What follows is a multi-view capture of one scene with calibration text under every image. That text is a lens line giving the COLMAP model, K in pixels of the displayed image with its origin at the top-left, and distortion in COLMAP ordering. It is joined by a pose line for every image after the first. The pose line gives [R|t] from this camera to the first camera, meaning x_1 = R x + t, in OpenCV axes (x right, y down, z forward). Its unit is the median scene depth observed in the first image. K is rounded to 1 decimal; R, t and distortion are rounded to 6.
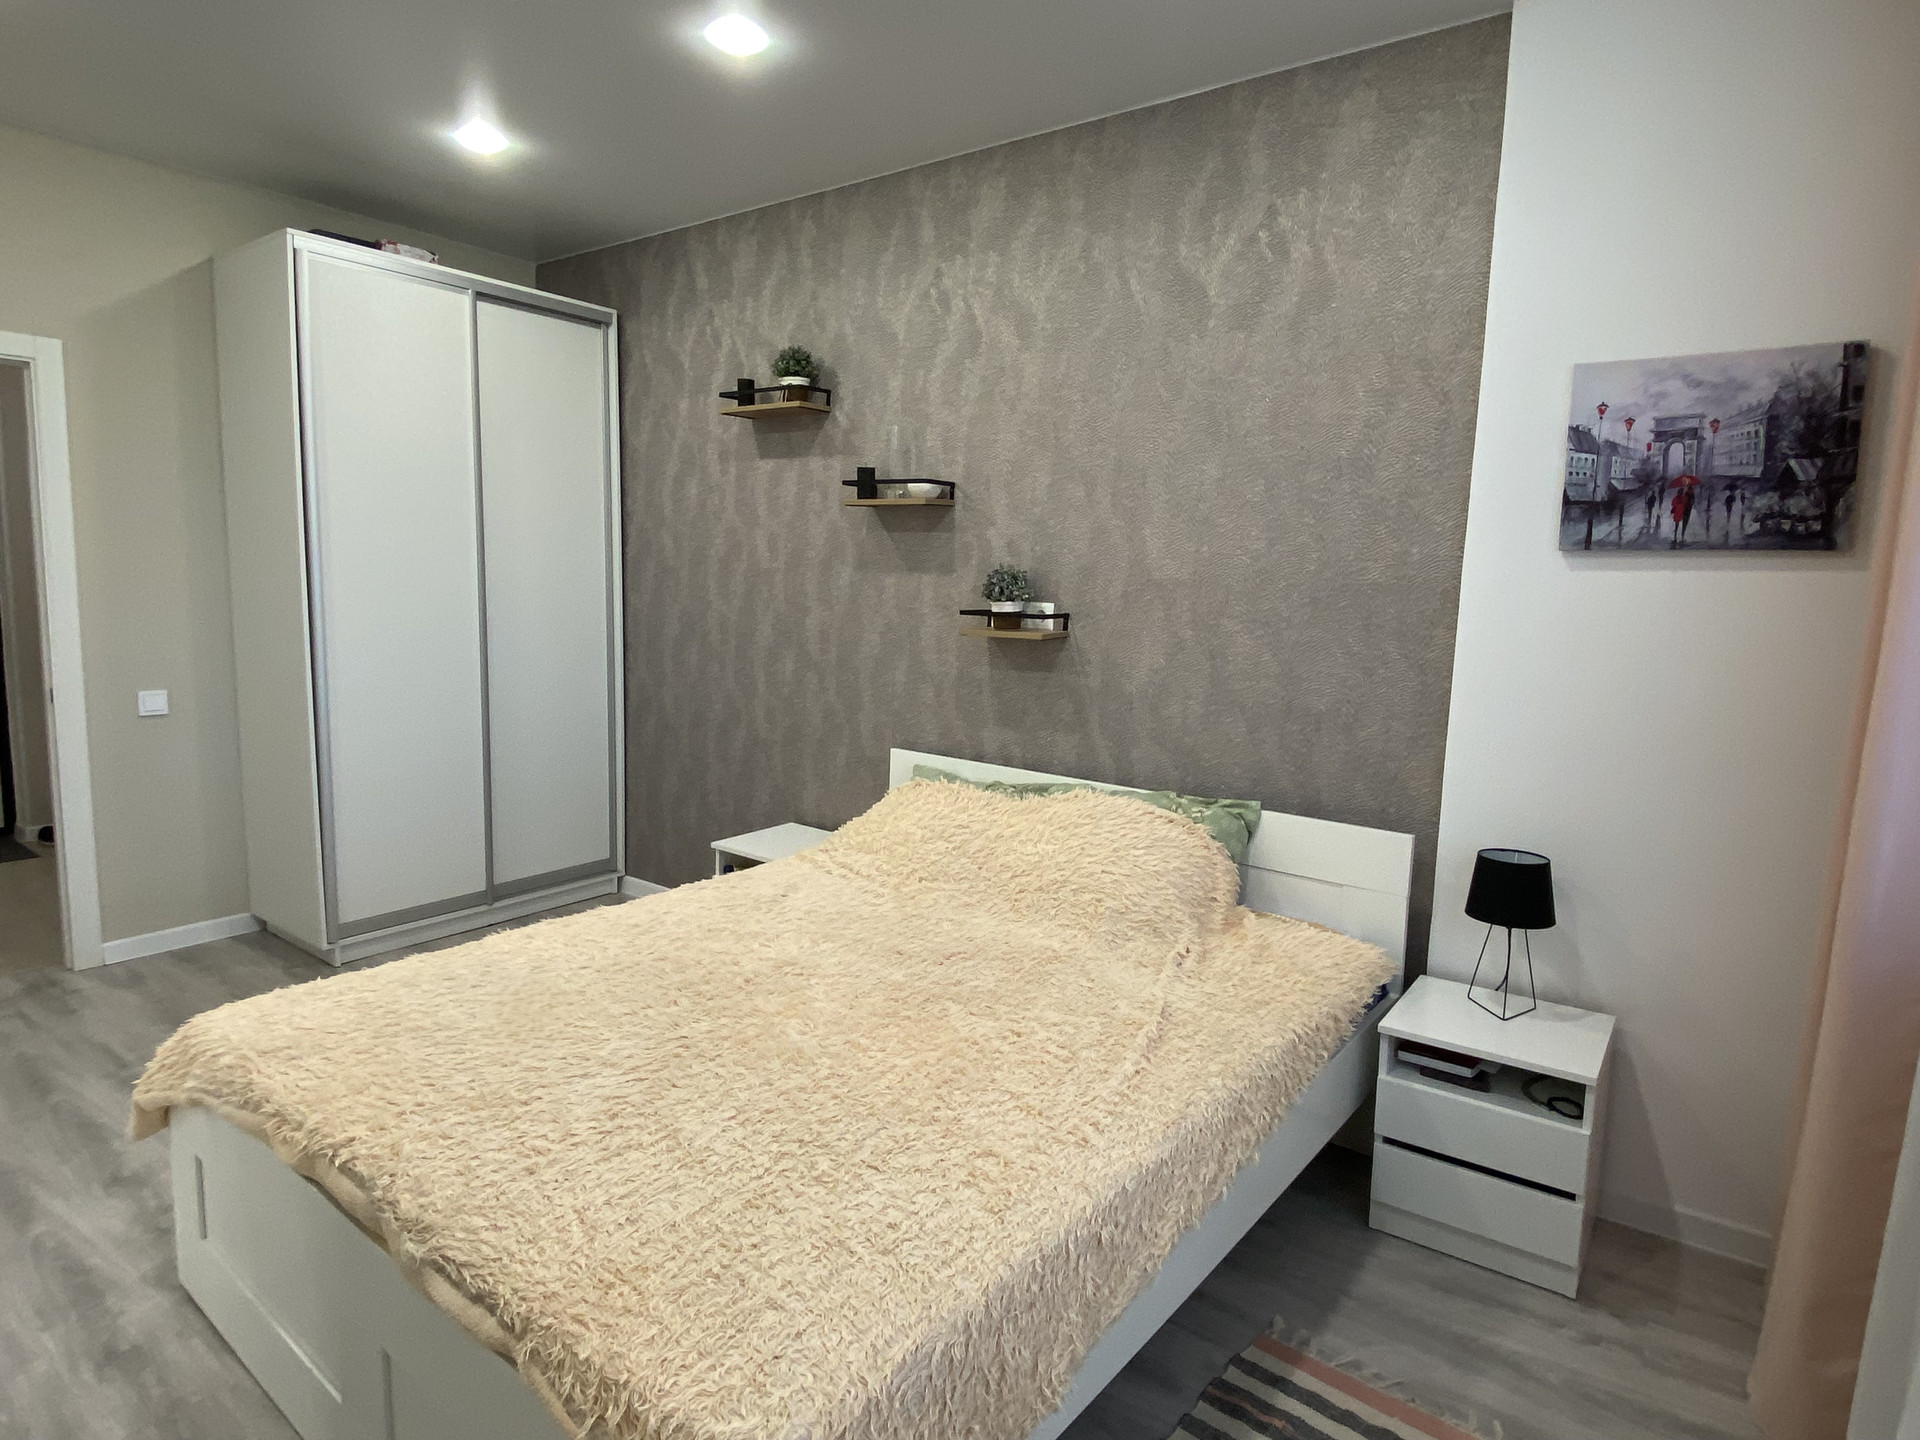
lens RADIAL K [[1114.0, 0, 909.8], [0, 1114.0, 727.7], [0, 0, 1]] dist [0.045655, -0.048746]
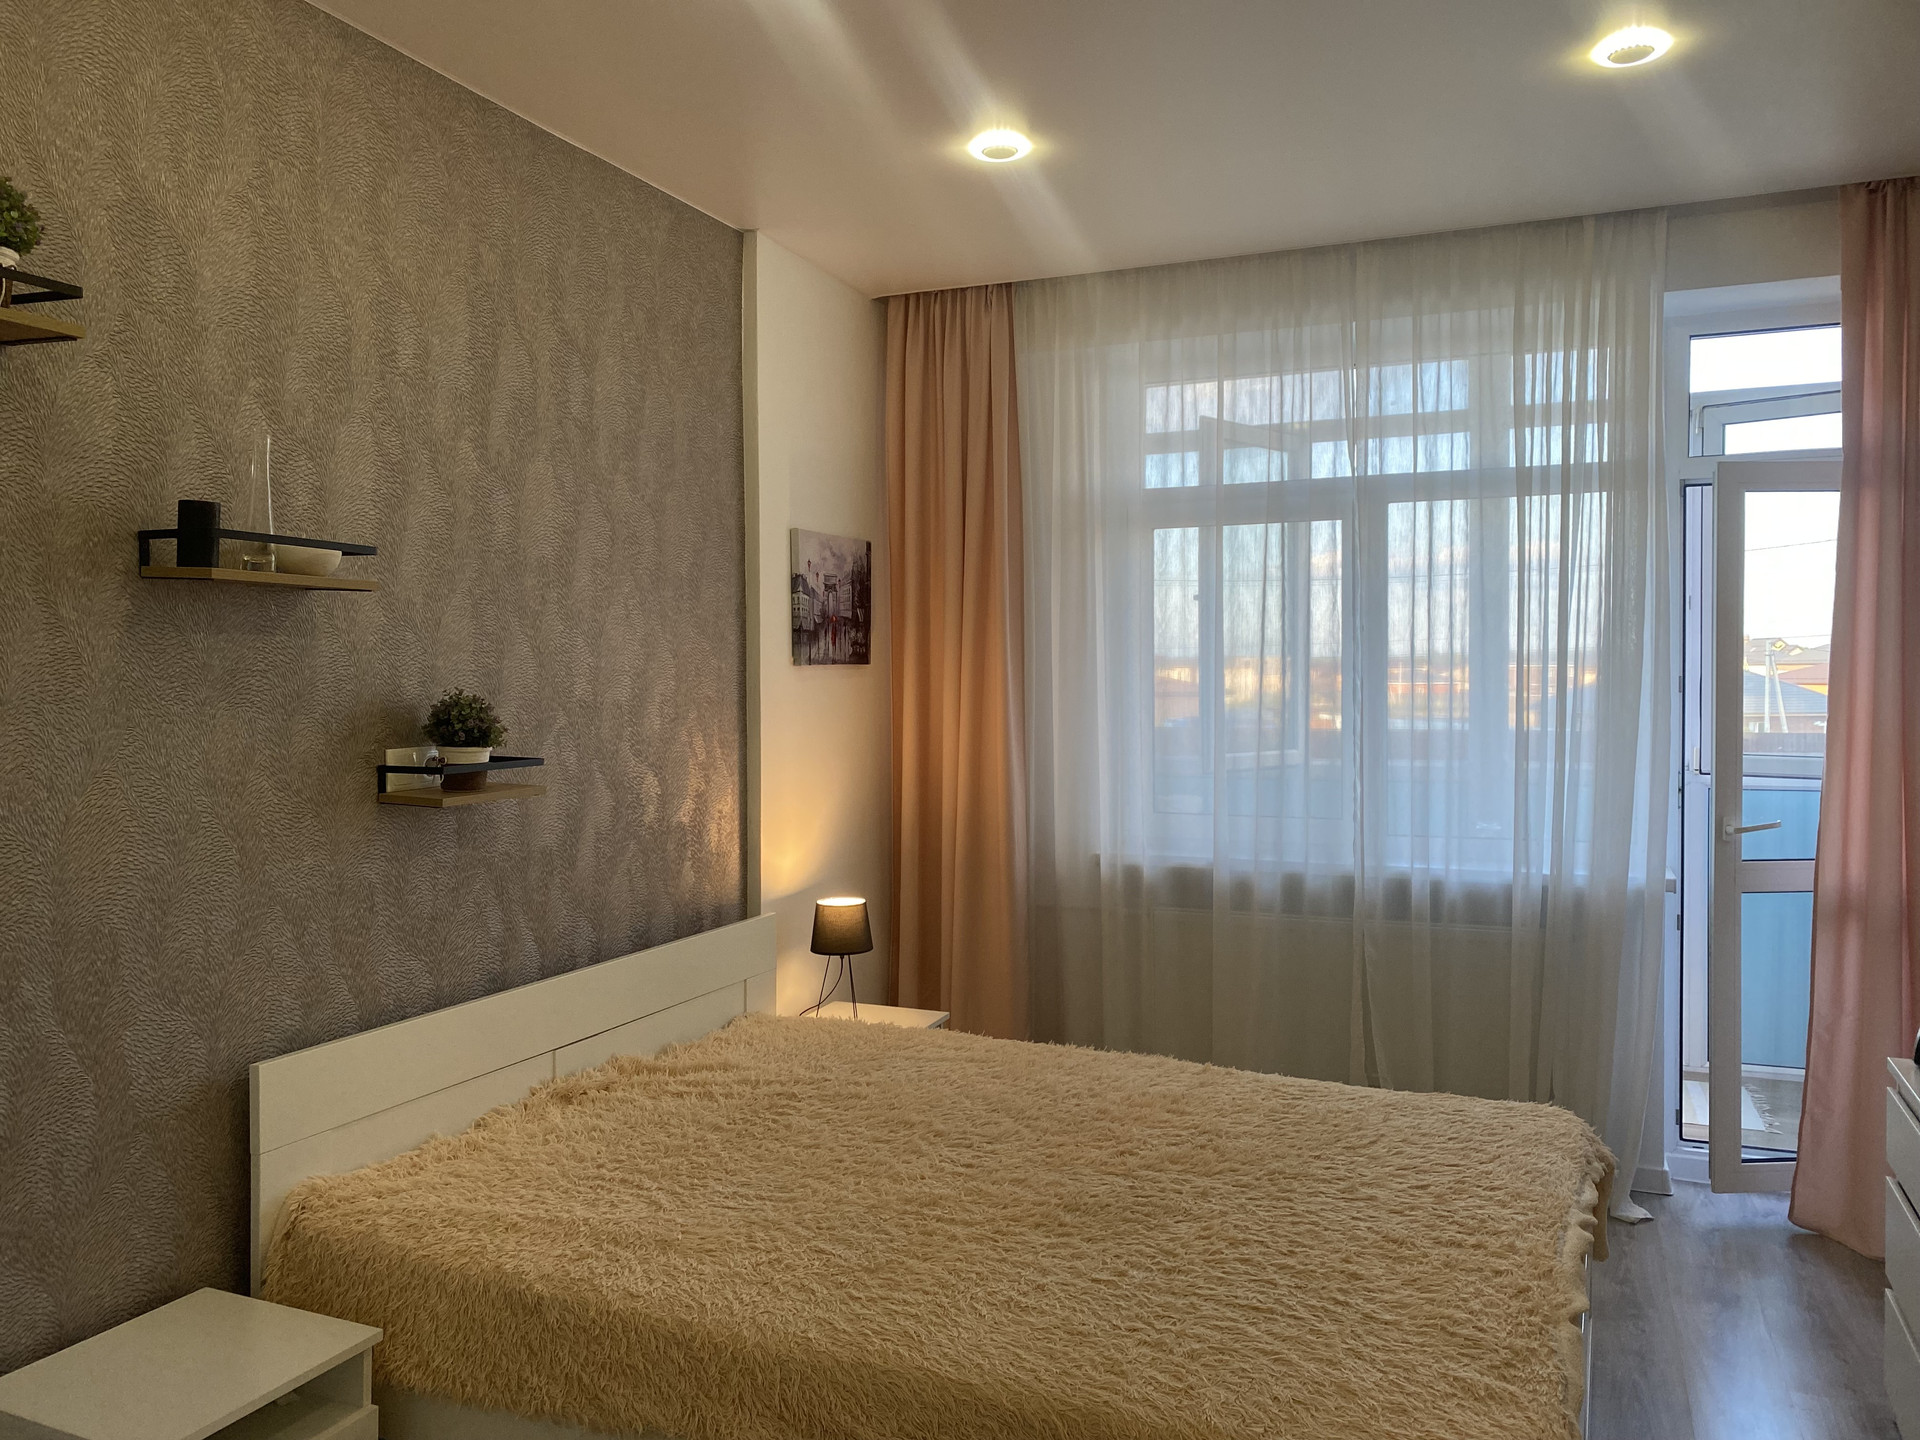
lens RADIAL K [[1465.8, 0, 955.7], [0, 1465.8, 711.8], [0, 0, 1]] dist [0.065394, -0.077165]
pose [[-0.289059, -0.049100, 0.956051, -0.841527], [0.131616, 0.987162, 0.090492, -0.178632], [-0.948220, 0.151989, -0.278886, 0.993886]]
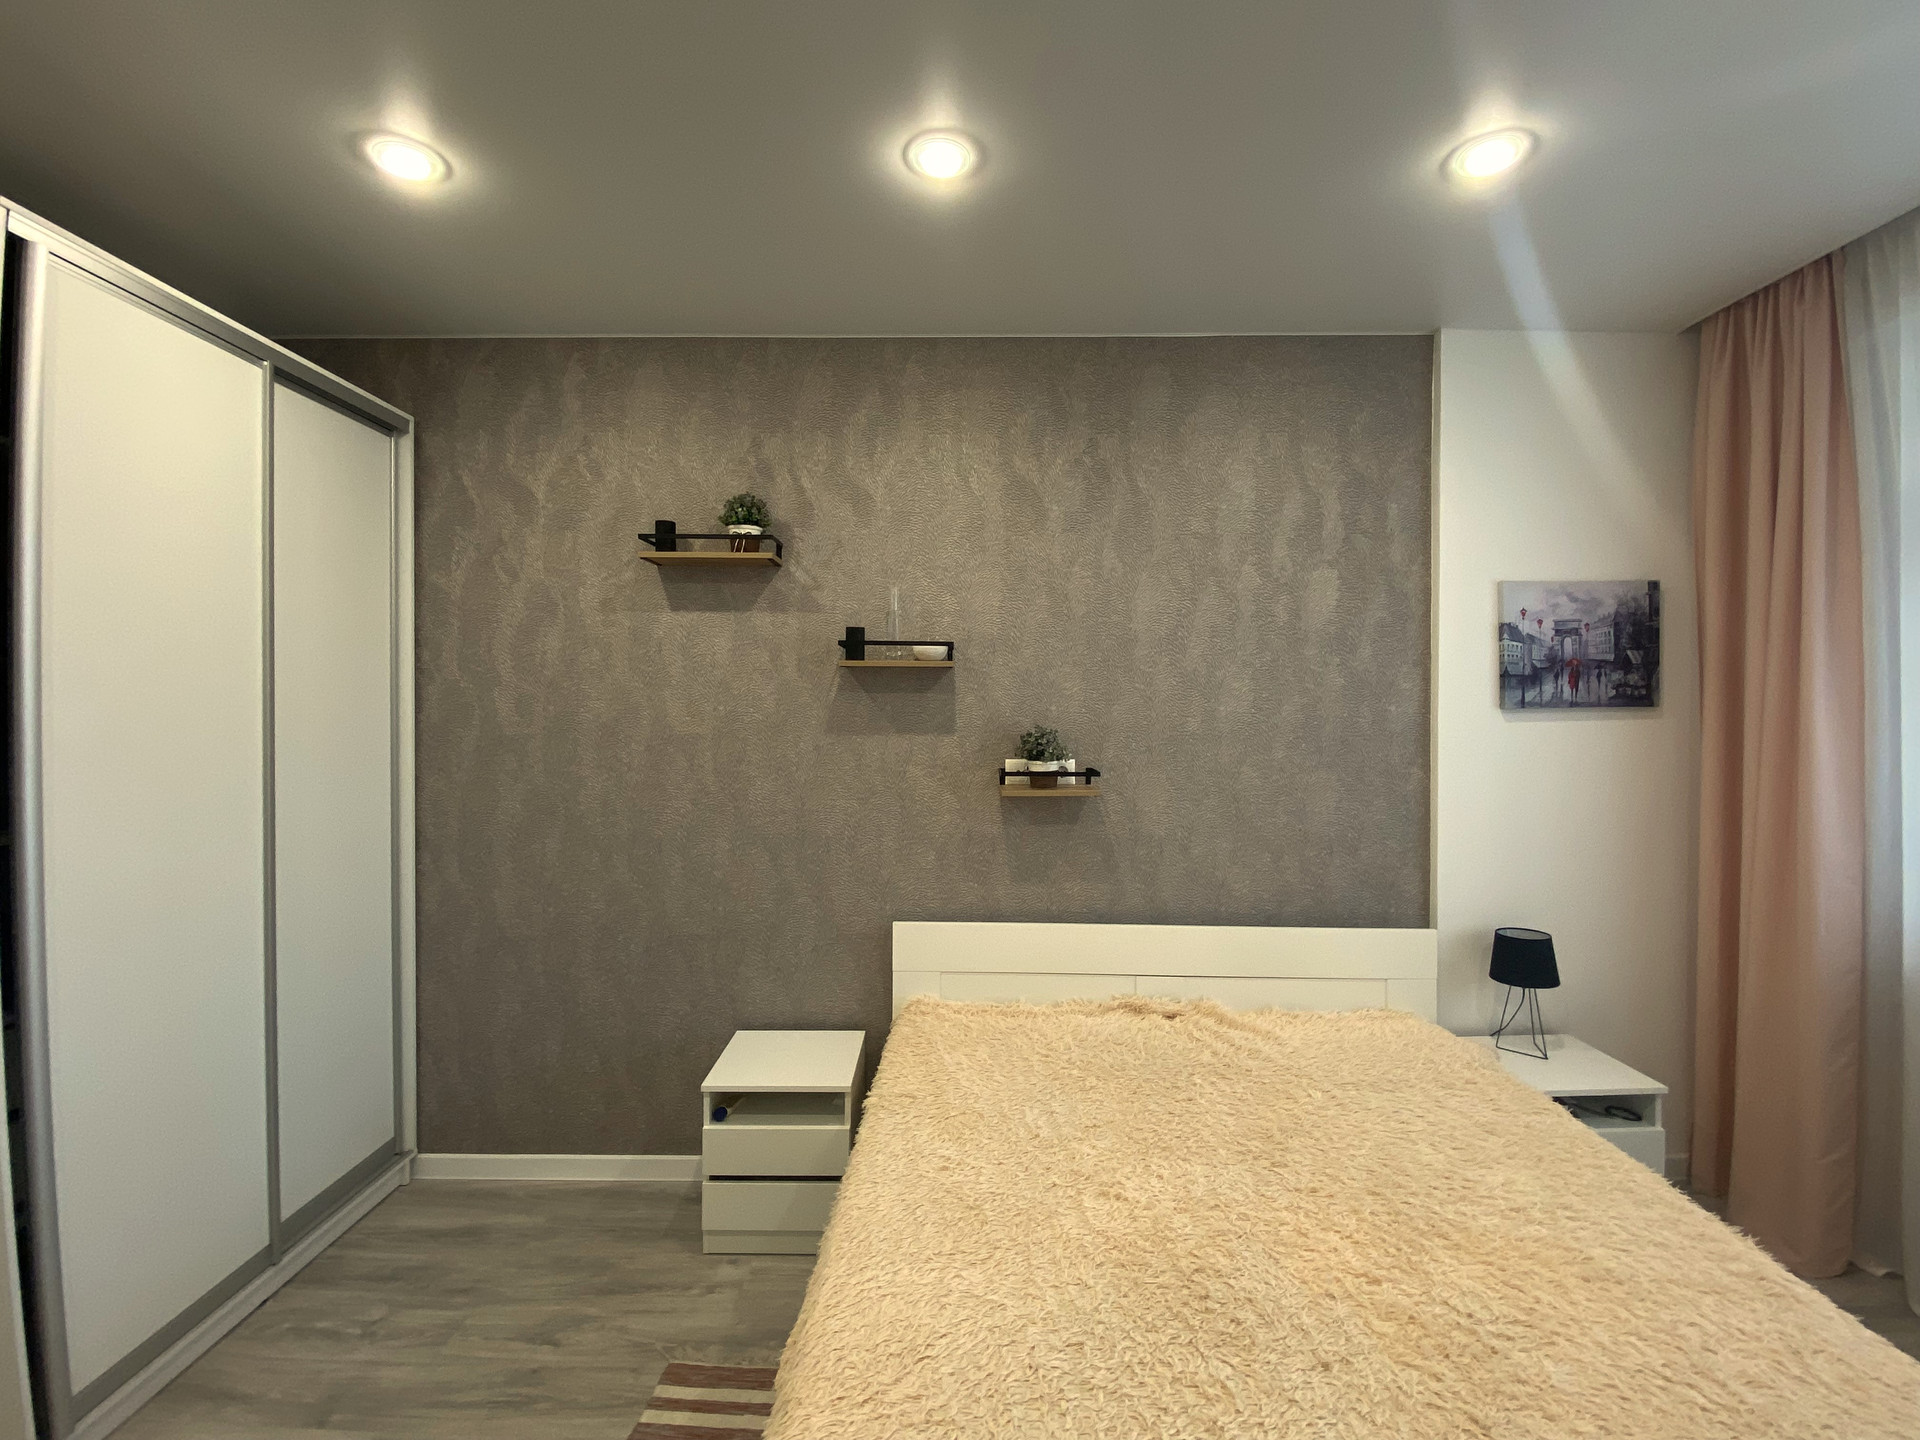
lens RADIAL K [[839.8, 0, 945.4], [0, 839.8, 717.0], [0, 0, 1]] dist [0.034562, -0.033215]
pose [[0.775433, -0.031435, 0.630647, -0.484742], [0.108228, 0.990596, -0.083698, -0.101351], [-0.622086, 0.133156, 0.771543, 0.467240]]
